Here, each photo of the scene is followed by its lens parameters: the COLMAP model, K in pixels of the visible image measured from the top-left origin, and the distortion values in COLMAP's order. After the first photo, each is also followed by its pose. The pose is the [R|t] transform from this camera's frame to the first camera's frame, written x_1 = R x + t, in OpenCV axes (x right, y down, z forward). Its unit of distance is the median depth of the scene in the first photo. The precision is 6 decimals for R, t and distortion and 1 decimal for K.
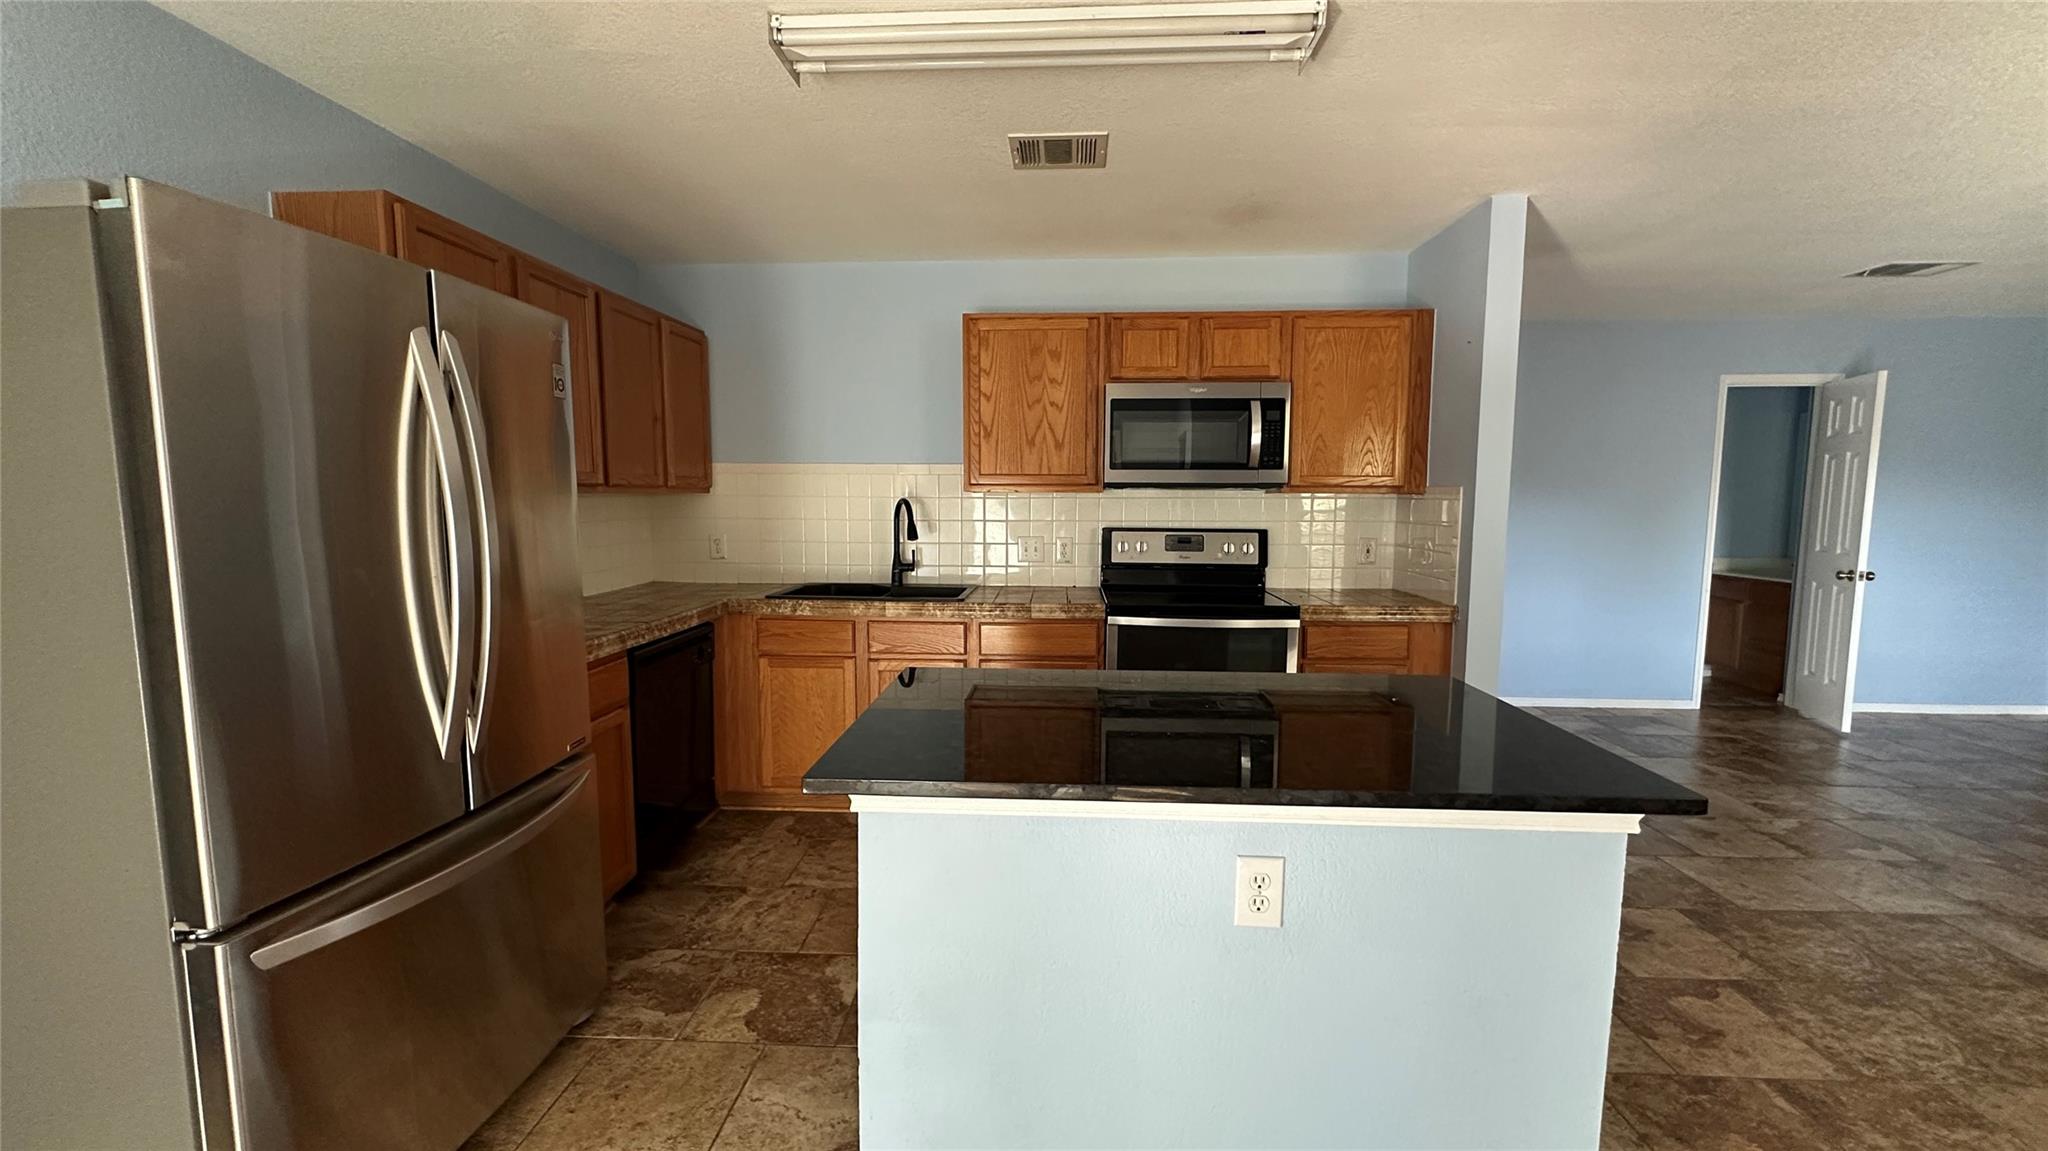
lens RADIAL K [[823.0, 0, 1023.9], [0, 823.0, 577.2], [0, 0, 1]] dist [-0.002344, 0.000174]
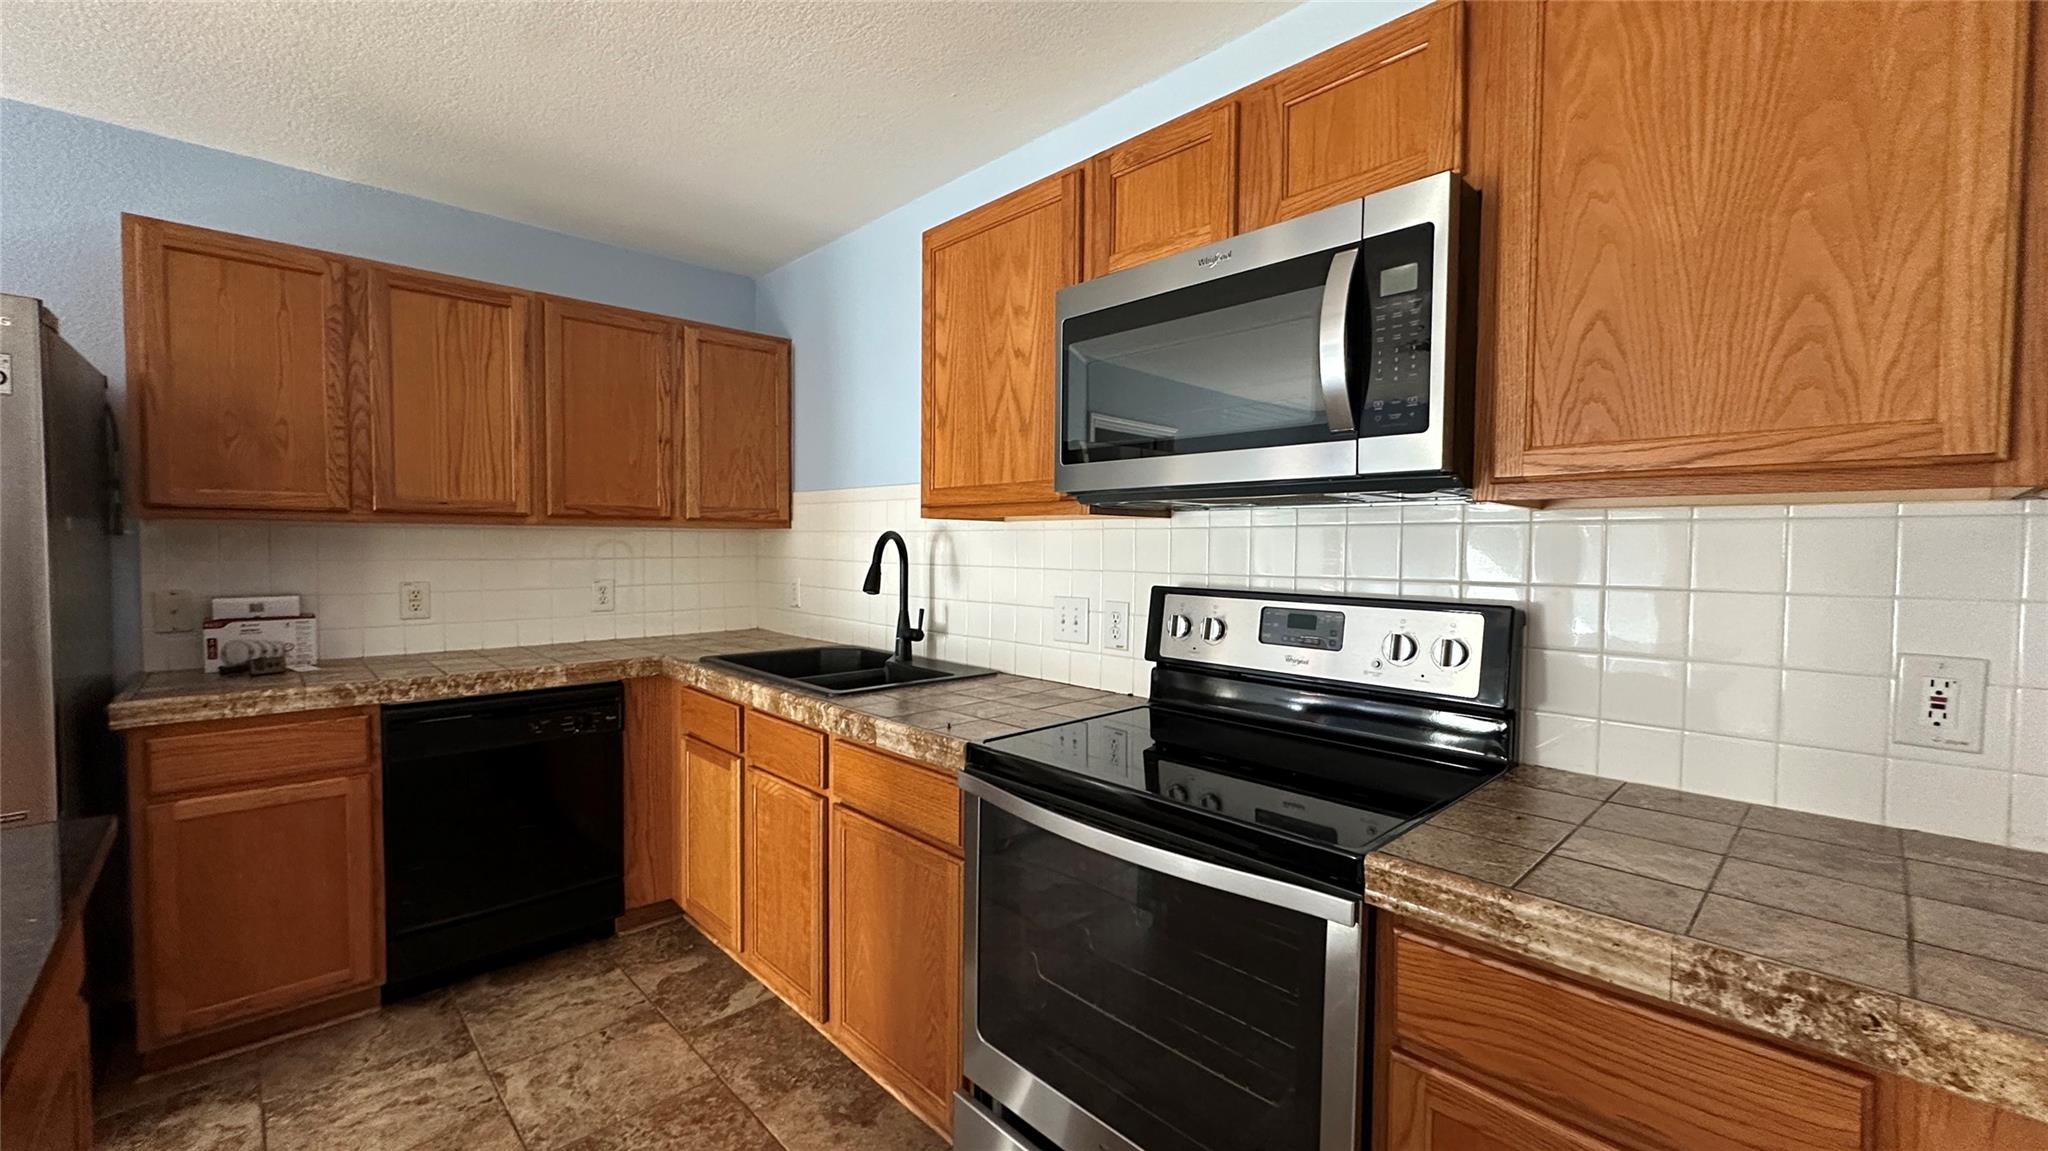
lens RADIAL K [[823.0, 0, 1022.2], [0, 823.0, 574.8], [0, 0, 1]] dist [-0.002344, 0.000174]
pose [[0.725157, 0.027775, -0.688023, 0.413216], [-0.073613, 0.996587, -0.037354, -0.045254], [0.684637, 0.077735, 0.724727, 0.620905]]
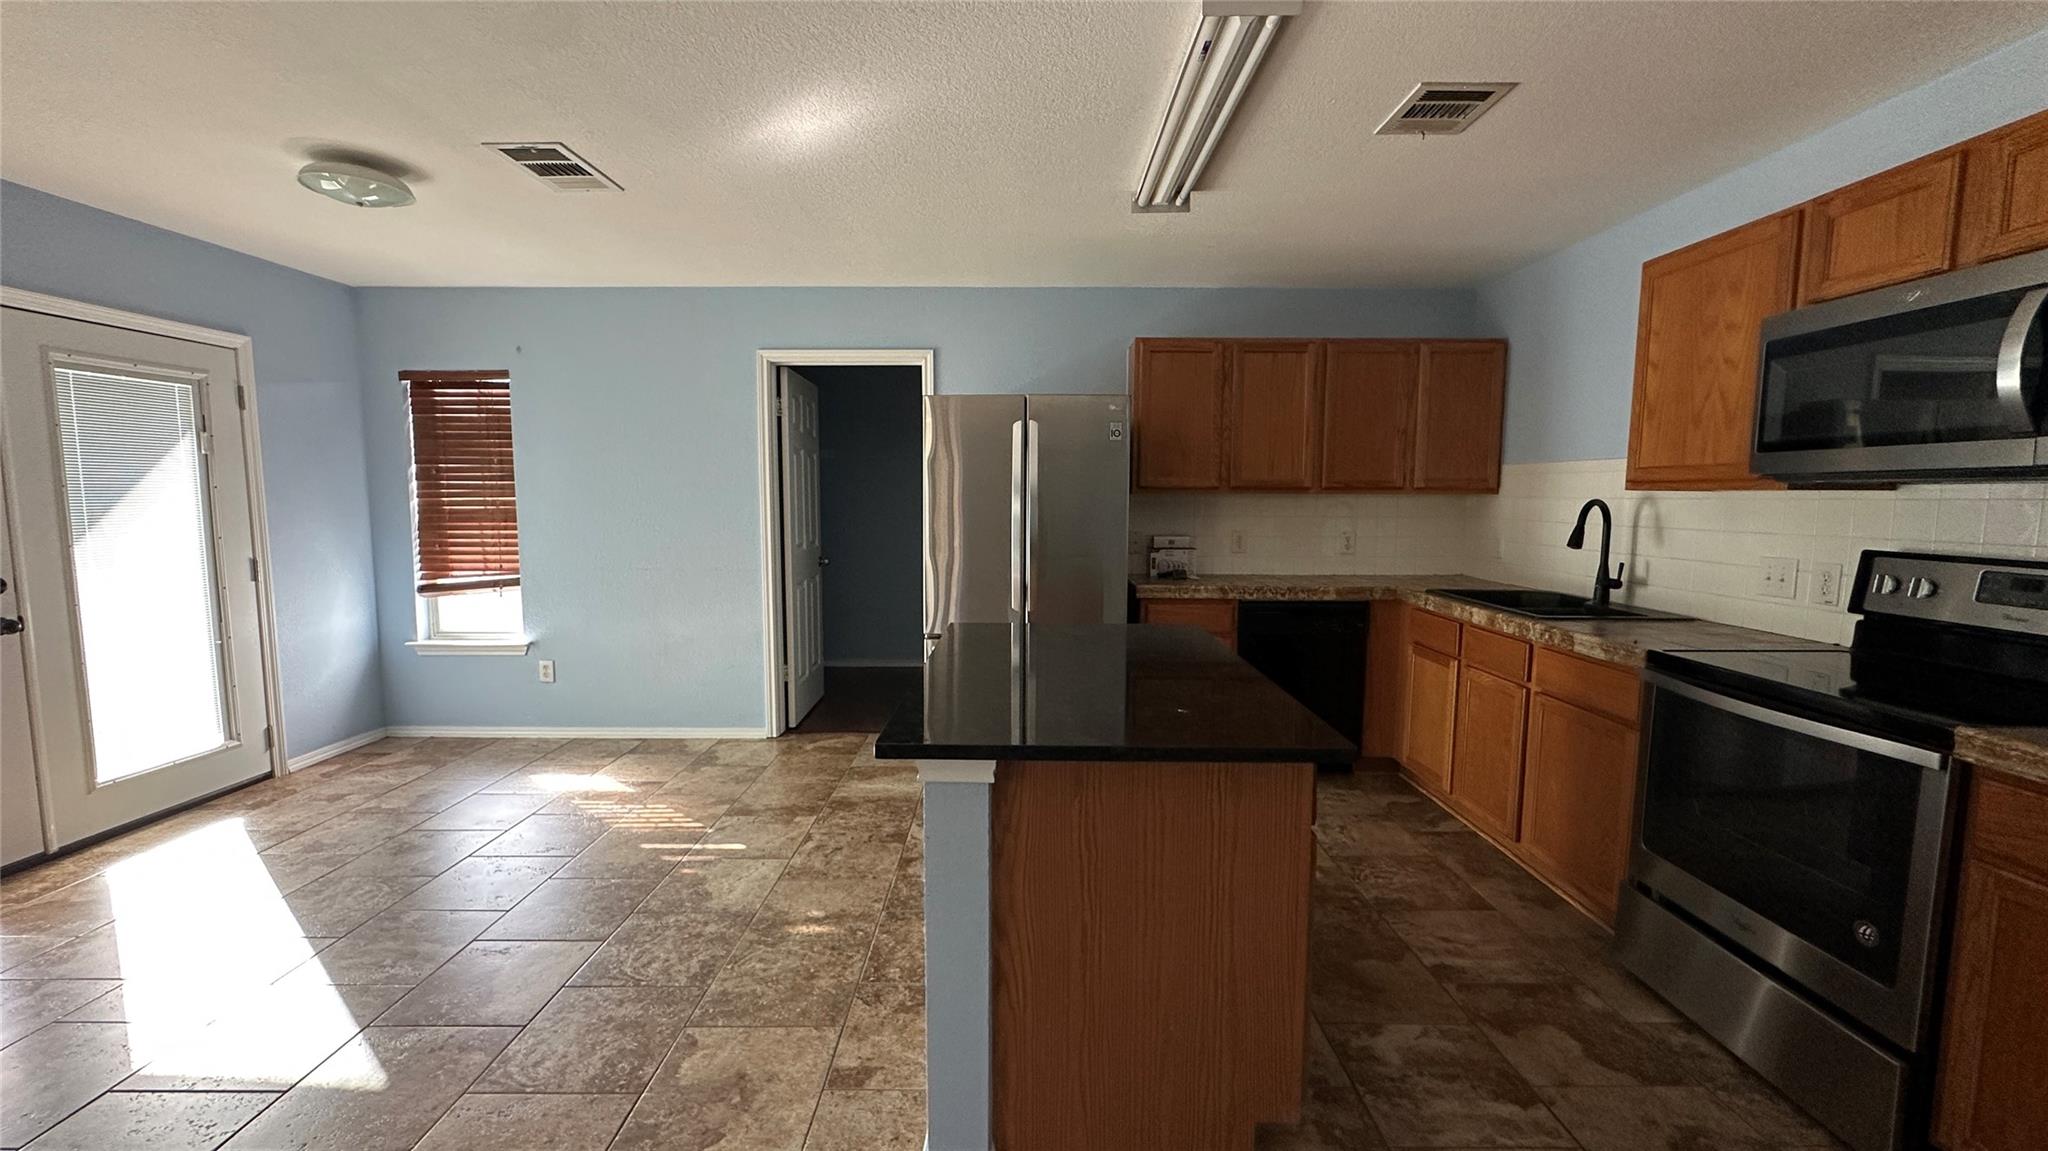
lens RADIAL K [[823.0, 0, 1021.4], [0, 823.0, 576.1], [0, 0, 1]] dist [-0.002344, 0.000174]
pose [[0.046519, 0.094473, -0.994440, 0.702248], [-0.104958, 0.990469, 0.089185, -0.032968], [0.993388, 0.100226, 0.055992, 0.397878]]
